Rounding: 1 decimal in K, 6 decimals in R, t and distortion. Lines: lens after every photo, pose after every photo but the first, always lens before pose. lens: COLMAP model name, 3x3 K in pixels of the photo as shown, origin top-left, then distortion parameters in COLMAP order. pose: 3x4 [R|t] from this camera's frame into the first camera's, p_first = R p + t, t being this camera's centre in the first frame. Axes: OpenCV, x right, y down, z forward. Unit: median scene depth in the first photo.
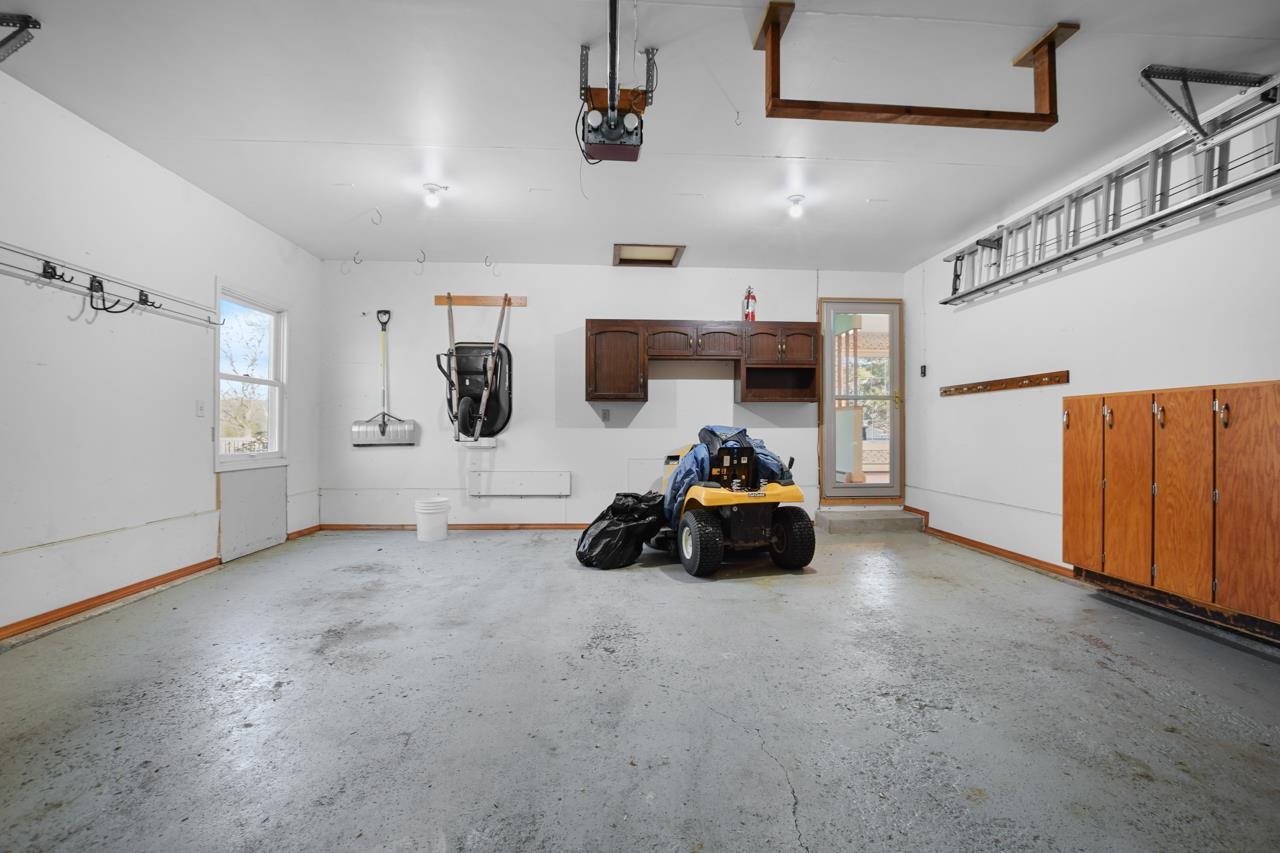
lens RADIAL K [[566.2, 0, 640.1], [0, 566.2, 430.9], [0, 0, 1]] dist [-0.034265, 0.007933]
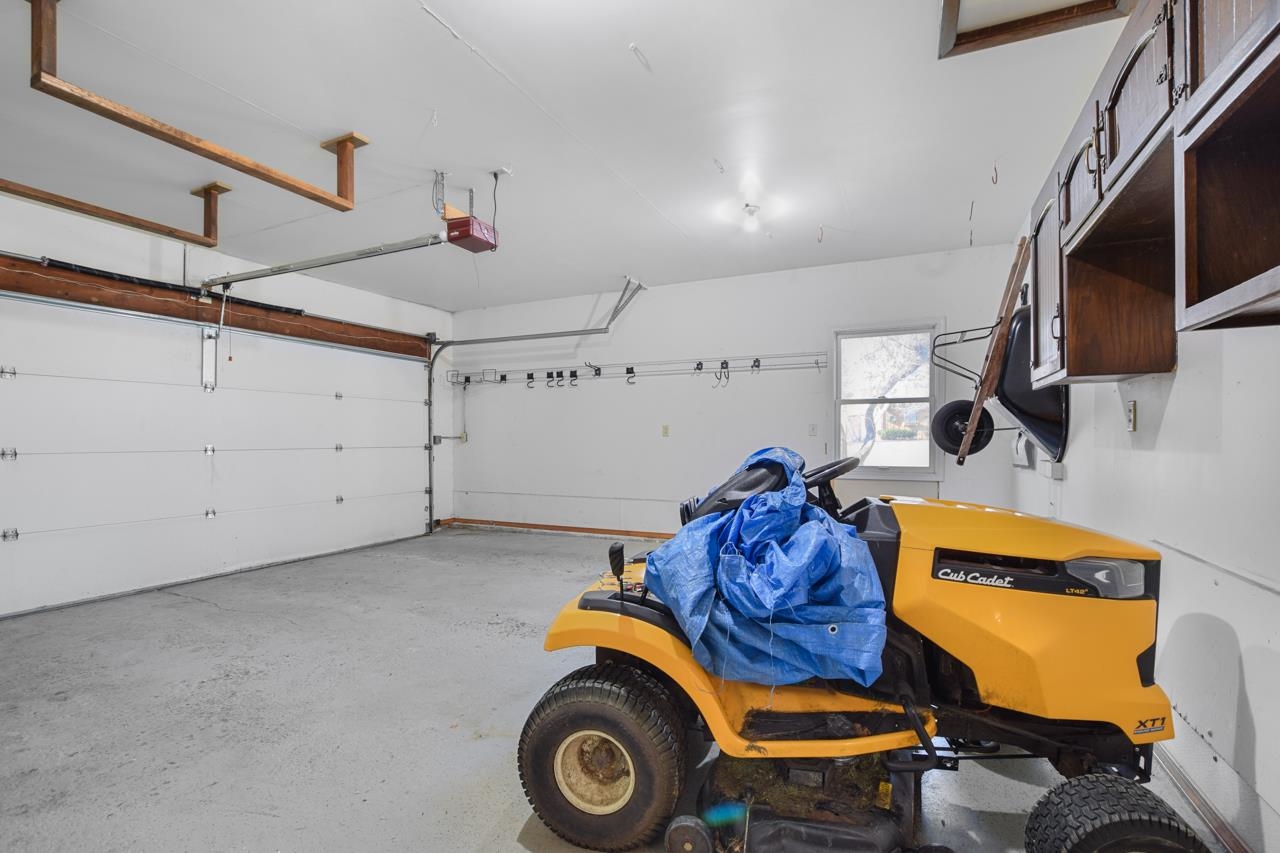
lens RADIAL K [[566.2, 0, 637.6], [0, 566.2, 435.2], [0, 0, 1]] dist [-0.034265, 0.007933]
pose [[-0.471625, -0.003353, -0.881793, 0.906228], [0.008007, 0.999935, -0.008084, -0.023194], [0.881763, -0.010873, -0.471568, 1.864216]]
